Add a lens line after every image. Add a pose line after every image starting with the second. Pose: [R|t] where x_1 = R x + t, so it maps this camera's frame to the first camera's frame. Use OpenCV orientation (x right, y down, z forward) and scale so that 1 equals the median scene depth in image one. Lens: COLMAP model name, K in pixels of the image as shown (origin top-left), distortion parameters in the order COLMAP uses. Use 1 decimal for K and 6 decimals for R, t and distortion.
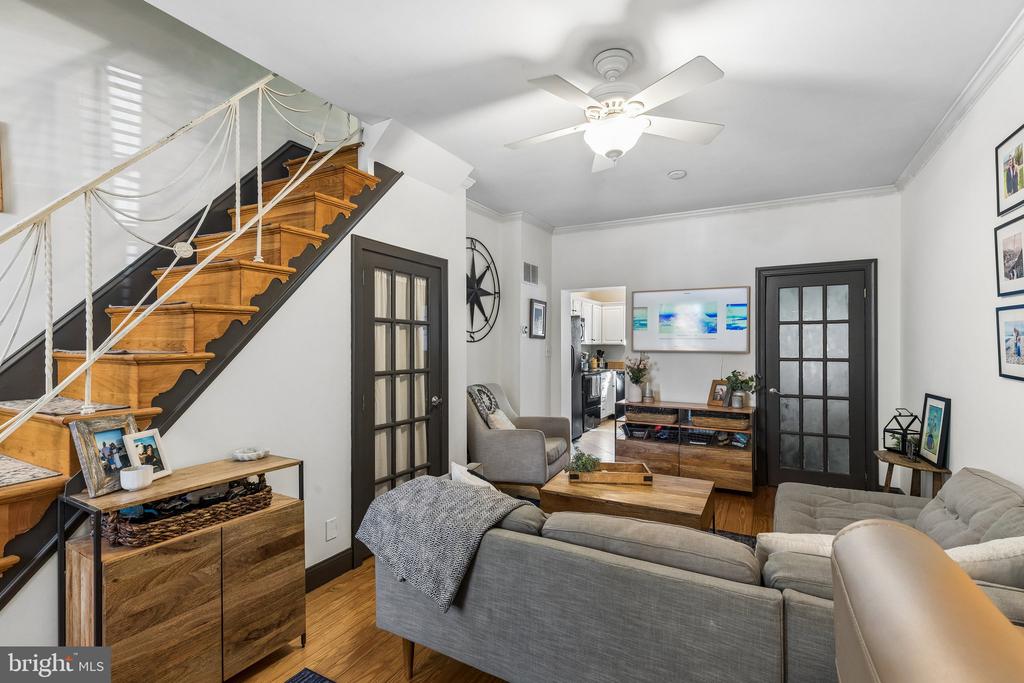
lens RADIAL K [[460.1, 0, 516.7], [0, 460.1, 345.4], [0, 0, 1]] dist [0.006081, 0.000930]
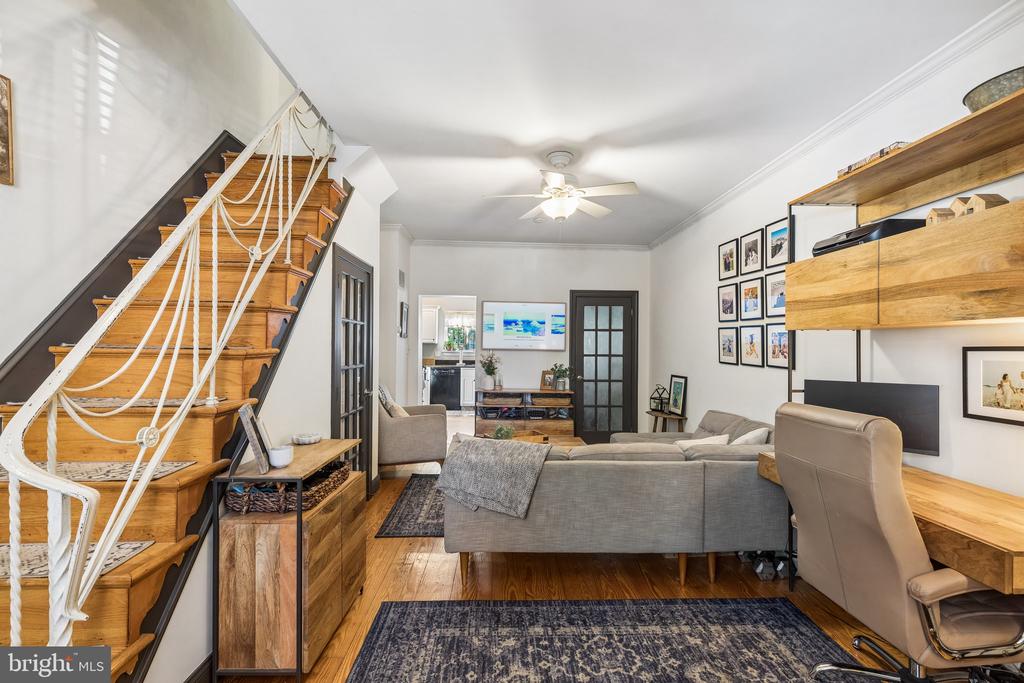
lens RADIAL K [[460.1, 0, 510.0], [0, 460.1, 341.2], [0, 0, 1]] dist [0.006081, 0.000930]
pose [[0.857958, 0.014210, 0.513523, -0.547306], [-0.011757, 0.999899, -0.008026, 0.001055], [-0.513585, 0.000848, 0.858039, -0.163898]]
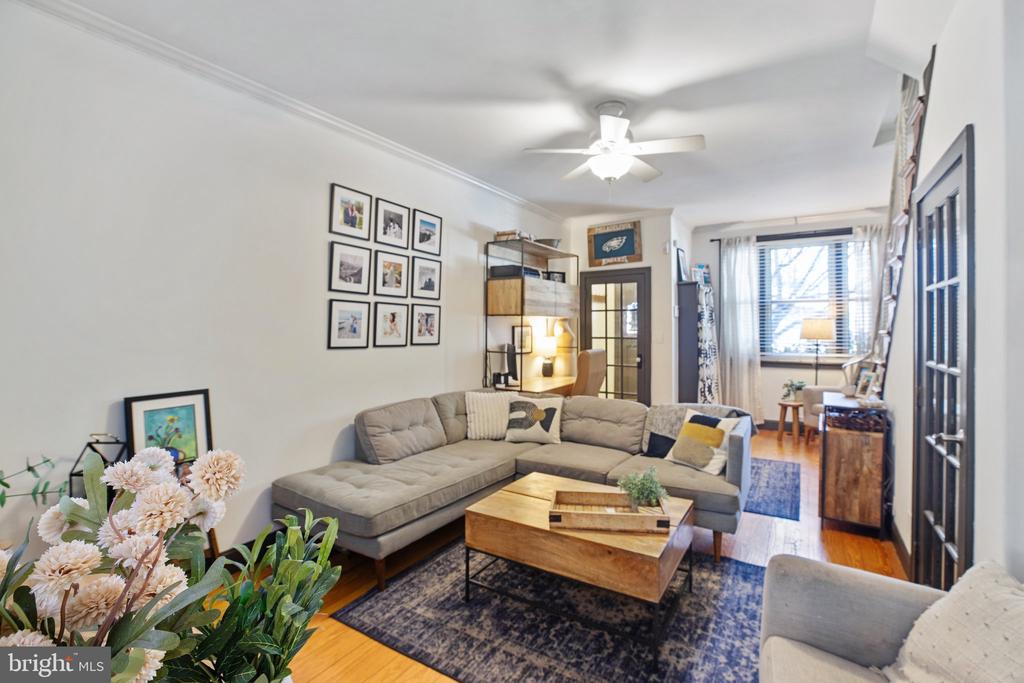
lens RADIAL K [[460.1, 0, 515.6], [0, 460.1, 329.5], [0, 0, 1]] dist [0.006081, 0.000930]
pose [[-0.999537, 0.000410, 0.030415, 0.350981], [0.000582, 0.999984, 0.005656, 0.000902], [-0.030413, 0.005671, -0.999521, 1.805038]]
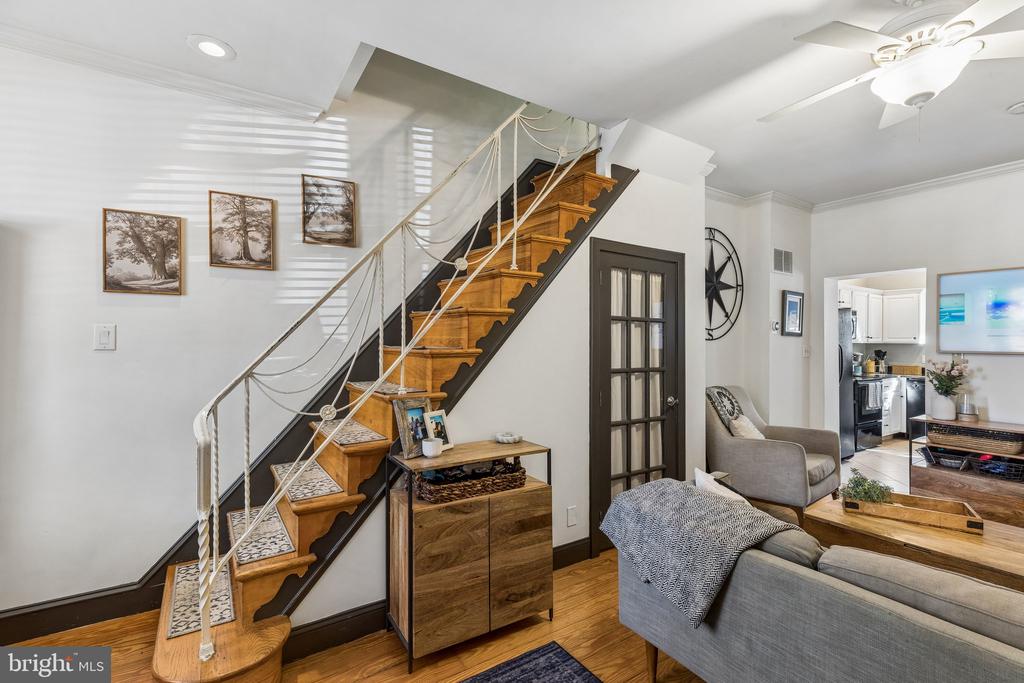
lens RADIAL K [[460.1, 0, 515.2], [0, 460.1, 338.6], [0, 0, 1]] dist [0.006081, 0.000930]
pose [[0.886421, -0.000717, -0.462879, -0.024740], [-0.004127, 0.999947, -0.009452, 0.000284], [0.462861, 0.010289, 0.886371, -0.005202]]
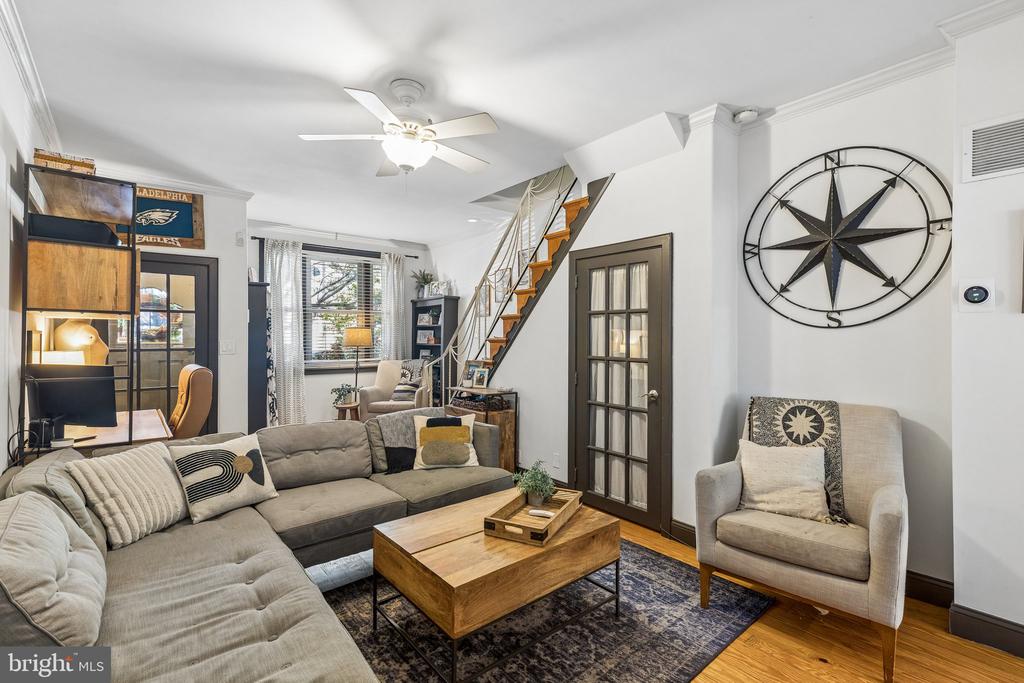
lens RADIAL K [[460.1, 0, 512.5], [0, 460.1, 337.6], [0, 0, 1]] dist [0.006081, 0.000930]
pose [[-0.359415, 0.002297, -0.933175, 0.939629], [-0.001823, 0.999993, 0.003164, 0.005851], [0.933176, 0.002838, -0.359409, 1.300542]]
